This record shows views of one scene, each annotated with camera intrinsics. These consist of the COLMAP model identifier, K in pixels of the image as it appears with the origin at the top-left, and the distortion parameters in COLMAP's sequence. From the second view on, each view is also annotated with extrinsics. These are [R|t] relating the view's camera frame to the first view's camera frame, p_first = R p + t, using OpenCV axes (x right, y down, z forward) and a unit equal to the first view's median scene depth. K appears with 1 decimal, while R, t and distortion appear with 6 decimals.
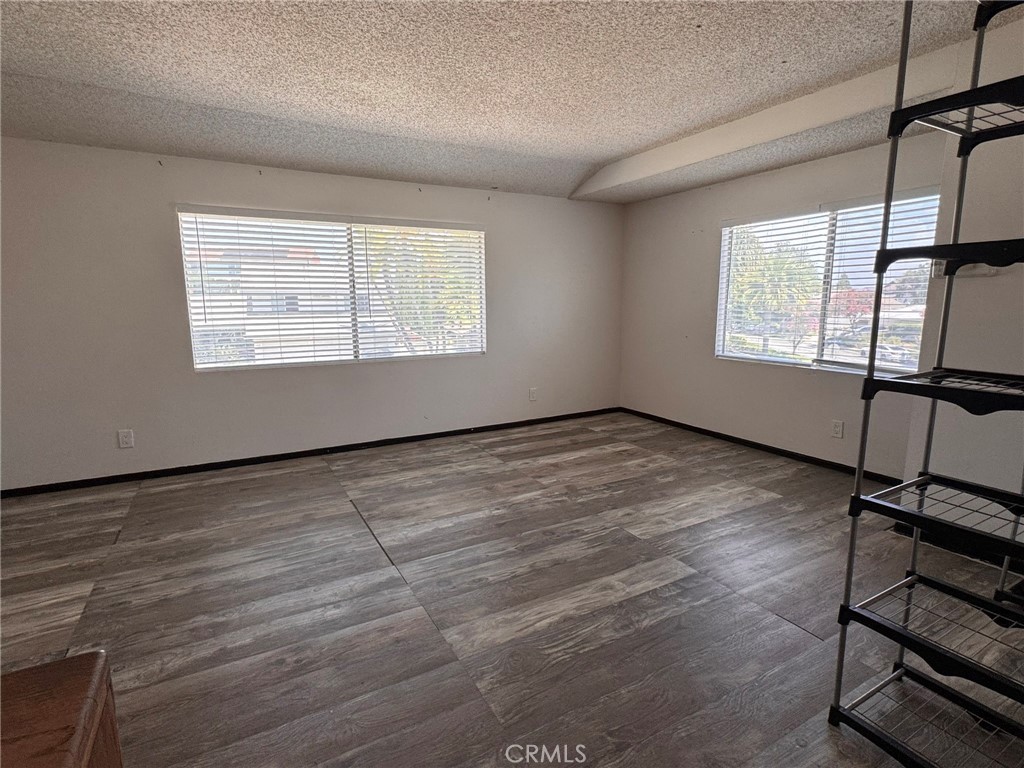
lens RADIAL K [[520.9, 0, 515.9], [0, 520.9, 387.9], [0, 0, 1]] dist [-0.003825, 0.000938]
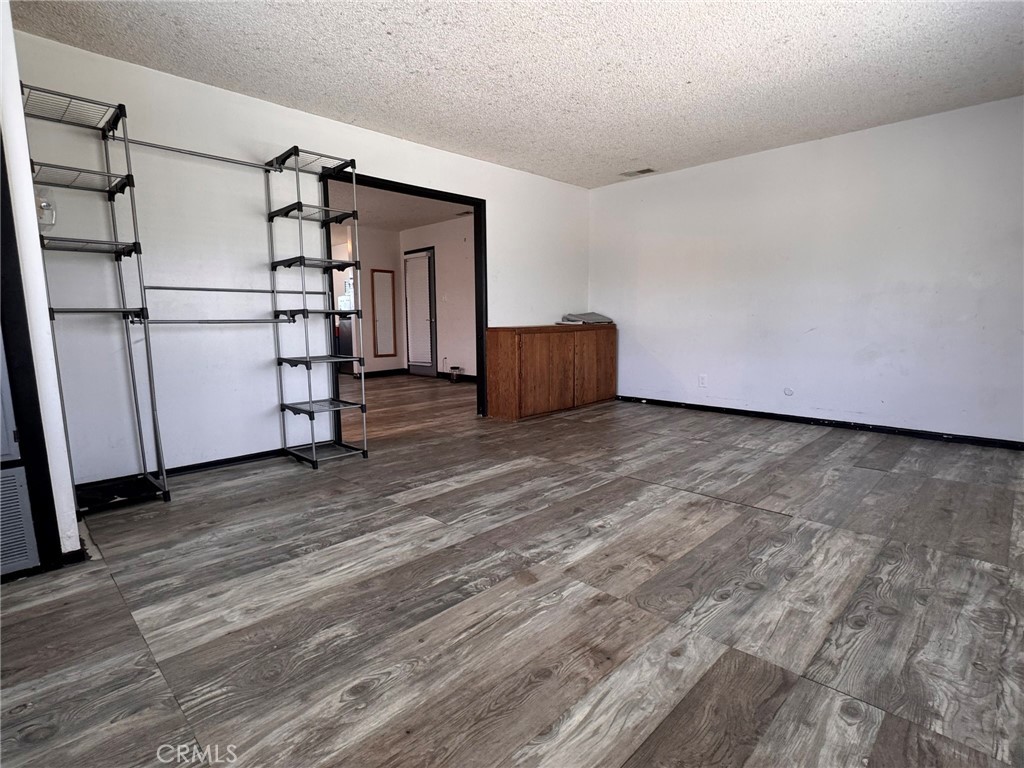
lens RADIAL K [[520.9, 0, 515.9], [0, 520.9, 387.9], [0, 0, 1]] dist [-0.003825, 0.000938]
pose [[-0.960613, 0.051705, -0.273036, 0.275358], [-0.030505, 0.956979, 0.288551, -0.176130], [0.276209, 0.285515, -0.917709, 1.547666]]
